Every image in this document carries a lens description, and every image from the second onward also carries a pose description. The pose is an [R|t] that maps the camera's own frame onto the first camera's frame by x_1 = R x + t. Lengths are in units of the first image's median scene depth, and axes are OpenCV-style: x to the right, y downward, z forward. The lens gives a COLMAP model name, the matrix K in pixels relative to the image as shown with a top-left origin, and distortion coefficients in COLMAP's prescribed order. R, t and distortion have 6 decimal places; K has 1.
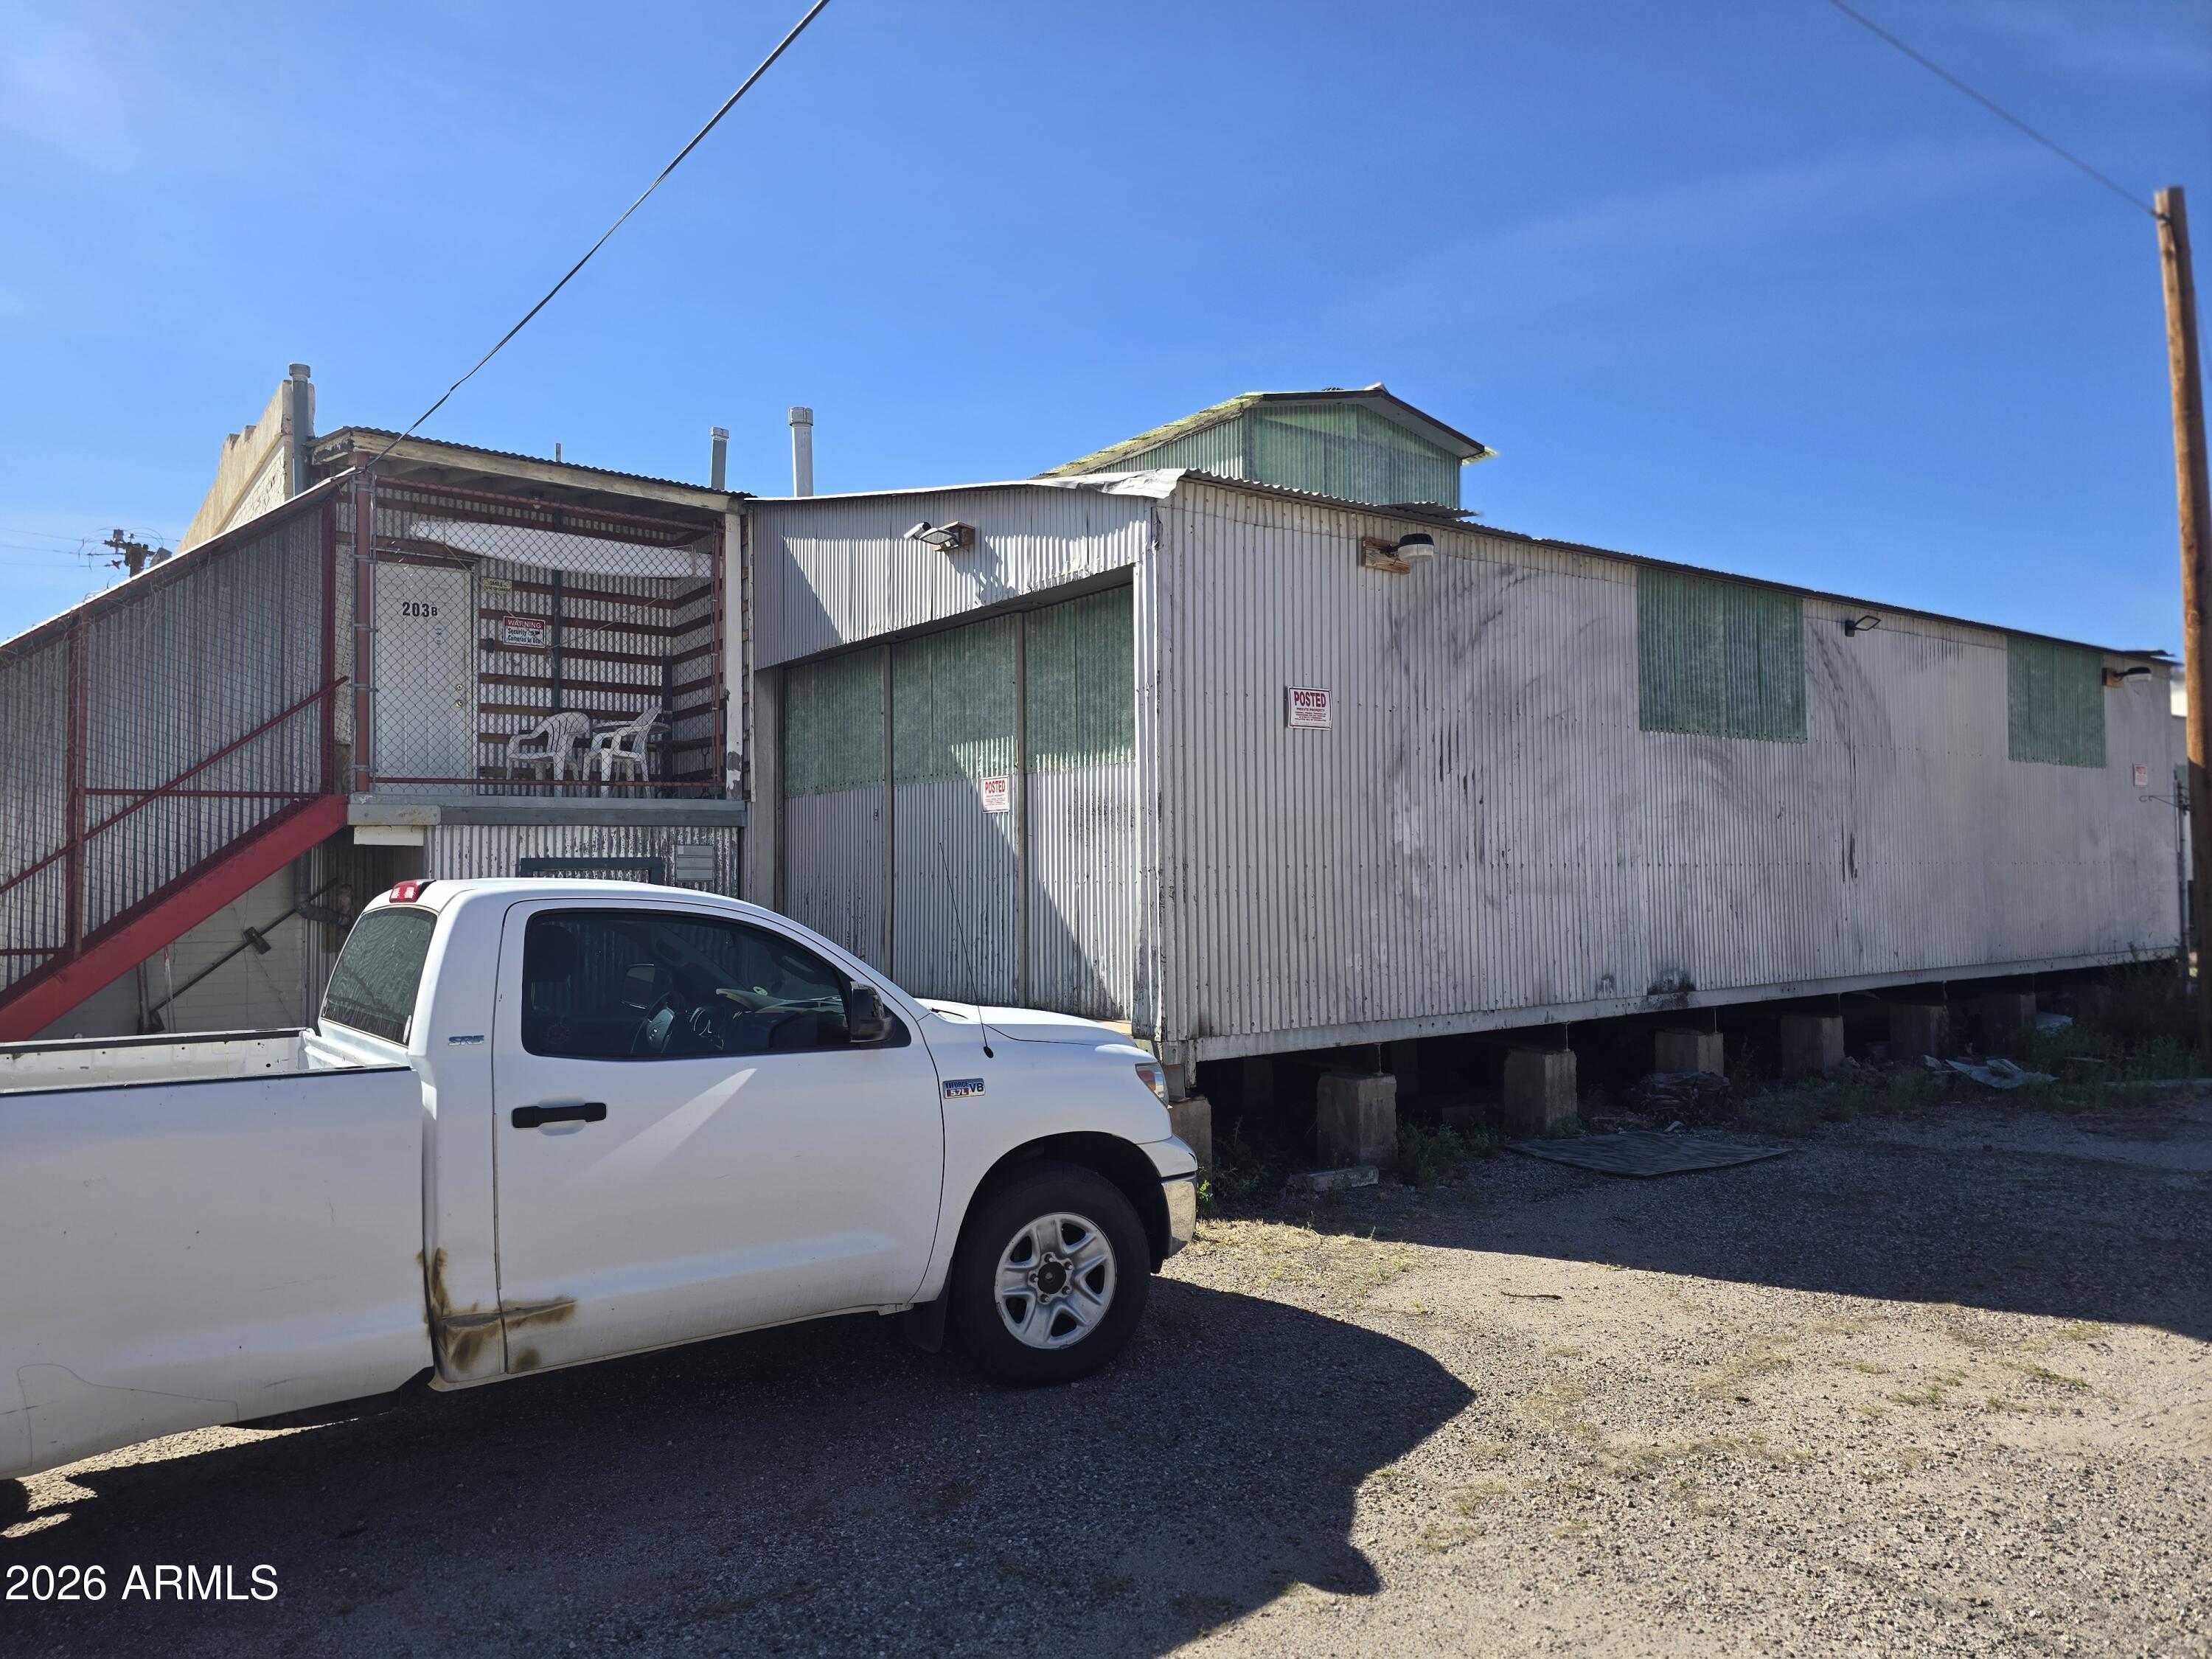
lens RADIAL K [[1474.7, 0, 1106.0], [0, 1474.7, 829.5], [0, 0, 1]] dist [0.017878, 0.000489]
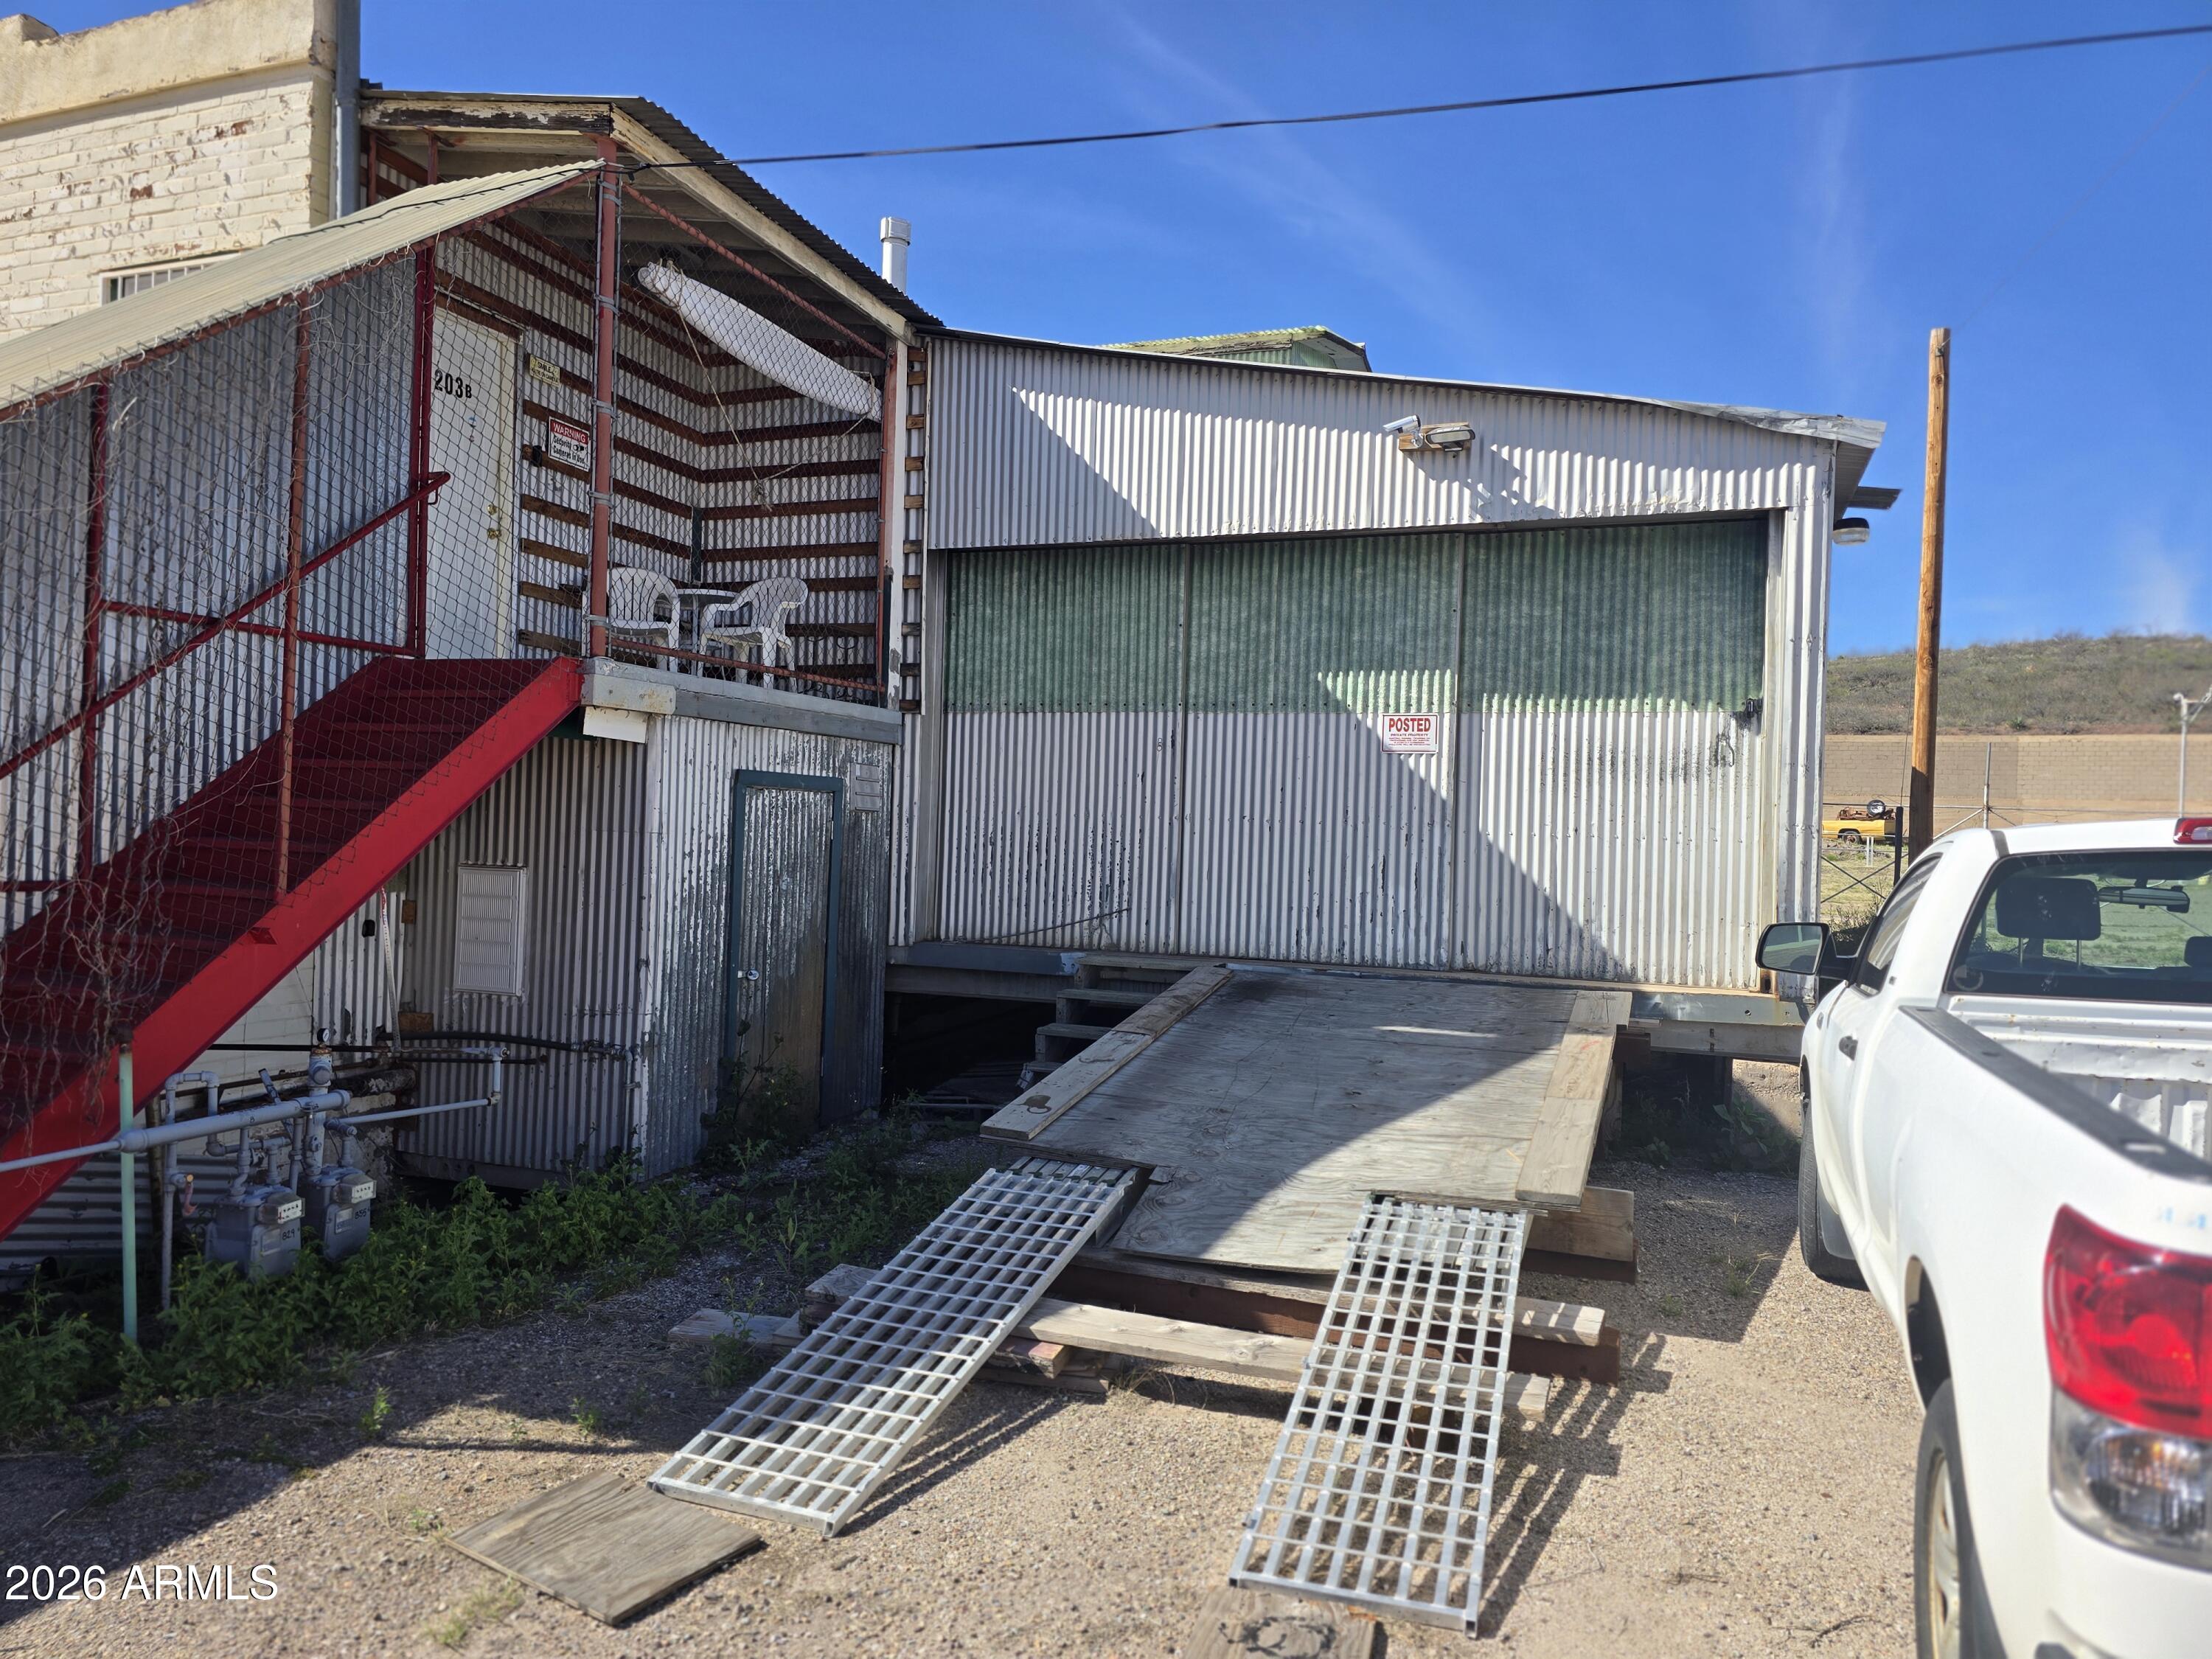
lens RADIAL K [[1499.9, 0, 1106.0], [0, 1499.9, 829.5], [0, 0, 1]] dist [0.023160, -0.002323]
pose [[0.845444, 0.039630, 0.532592, -0.651741], [-0.054998, 0.998402, 0.013014, 0.030320], [-0.531225, -0.040294, 0.846272, 0.297482]]
